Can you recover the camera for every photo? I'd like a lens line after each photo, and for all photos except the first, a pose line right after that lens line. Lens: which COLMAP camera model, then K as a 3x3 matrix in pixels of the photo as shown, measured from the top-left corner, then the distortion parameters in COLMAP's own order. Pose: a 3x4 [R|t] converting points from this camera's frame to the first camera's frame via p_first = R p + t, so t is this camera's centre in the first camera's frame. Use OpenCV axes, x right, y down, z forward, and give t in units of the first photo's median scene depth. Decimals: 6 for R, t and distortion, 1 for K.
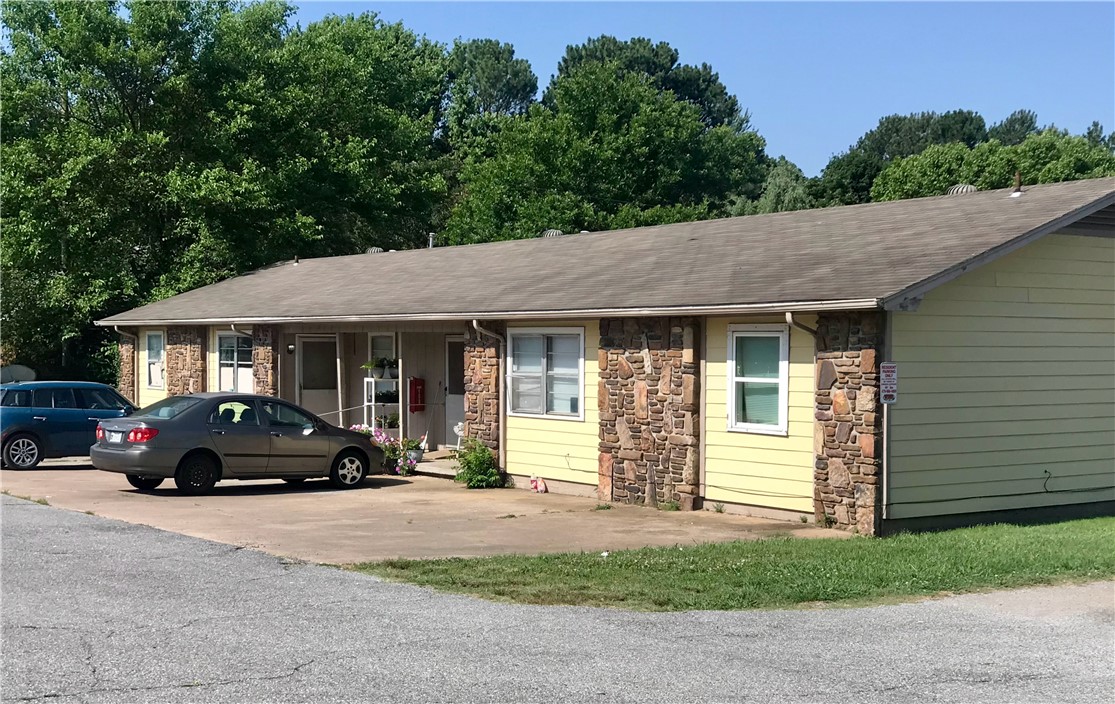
lens RADIAL K [[1534.8, 0, 557.5], [0, 1534.8, 352.0], [0, 0, 1]] dist [-0.004535, -0.005945]
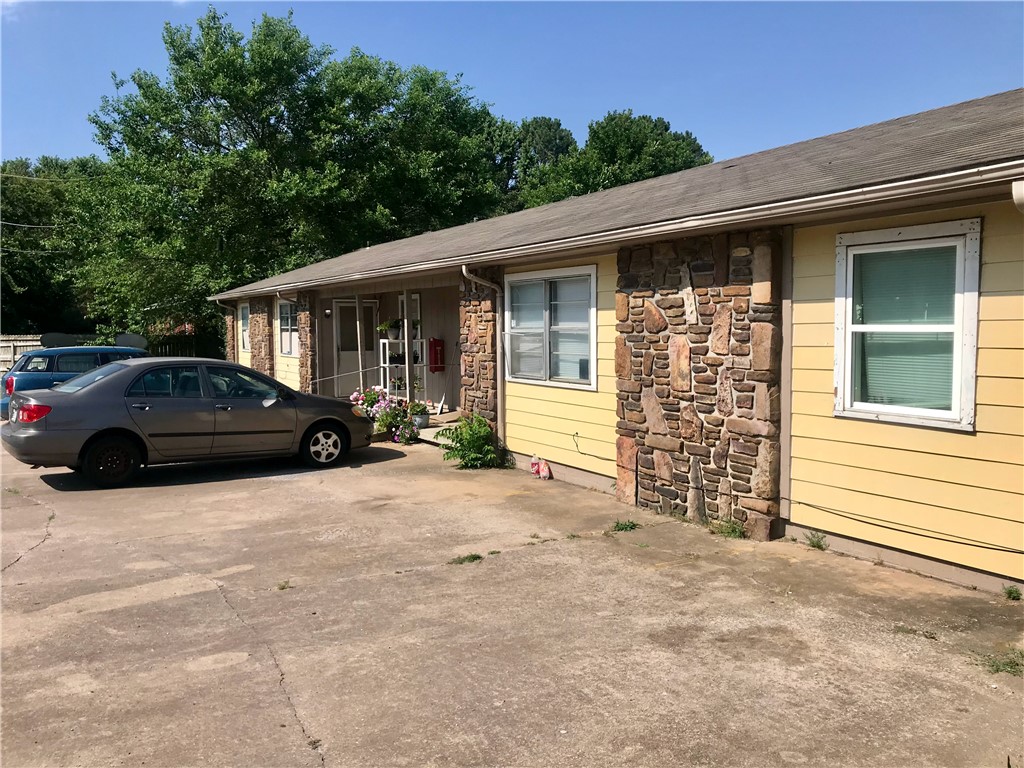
lens RADIAL K [[821.7, 0, 512.0], [0, 821.7, 384.0], [0, 0, 1]] dist [0.061611, -0.003955]
pose [[0.994775, -0.008510, -0.101733, 0.016826], [0.015489, 0.997564, 0.068014, 0.013625], [0.100907, -0.069234, 0.992484, 0.595806]]
